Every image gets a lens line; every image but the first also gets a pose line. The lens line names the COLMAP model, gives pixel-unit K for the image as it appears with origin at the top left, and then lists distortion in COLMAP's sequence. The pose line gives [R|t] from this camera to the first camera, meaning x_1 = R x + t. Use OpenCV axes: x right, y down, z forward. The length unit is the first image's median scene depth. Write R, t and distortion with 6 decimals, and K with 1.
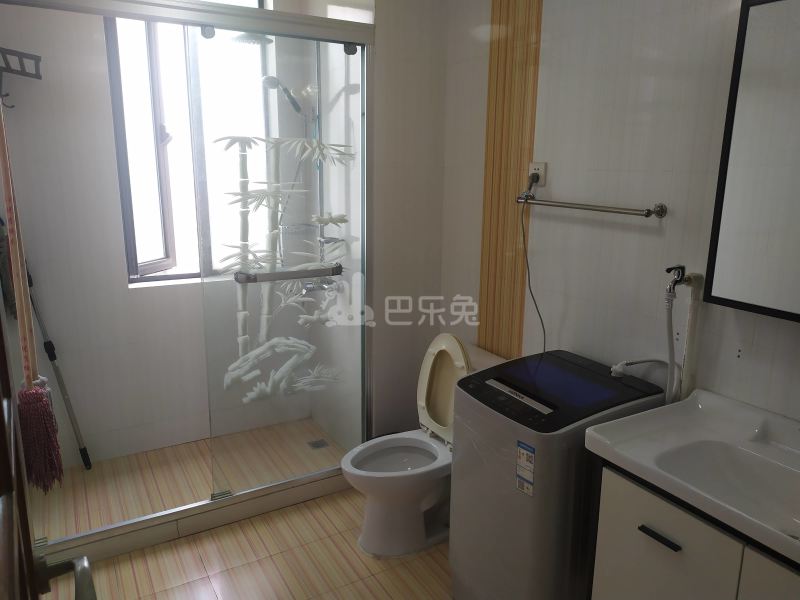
lens RADIAL K [[618.0, 0, 400.0], [0, 618.0, 300.0], [0, 0, 1]] dist [0.044846, -0.039784]
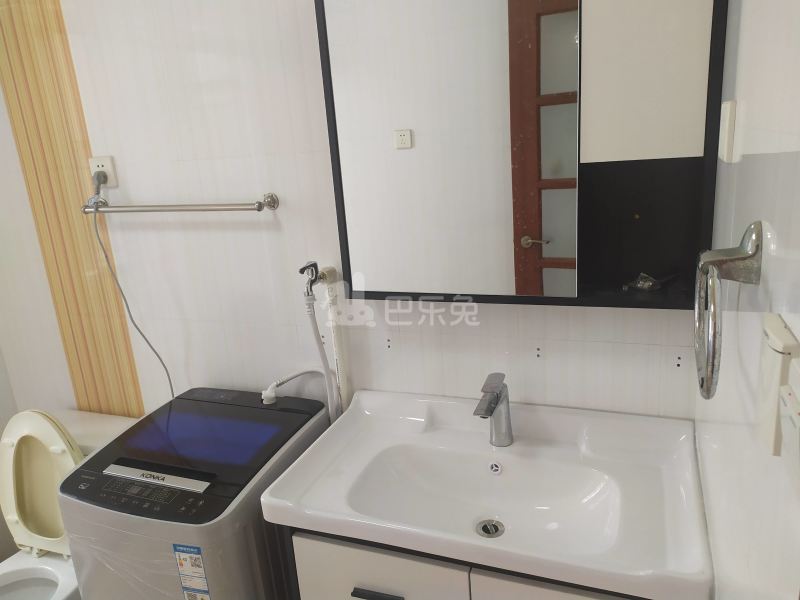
lens RADIAL K [[618.0, 0, 400.0], [0, 618.0, 300.0], [0, 0, 1]] dist [0.044846, -0.039784]
pose [[0.787754, -0.230091, 0.571403, 0.042411], [0.218294, 0.971693, 0.090332, -0.048679], [-0.576013, 0.053575, 0.815683, 0.210242]]
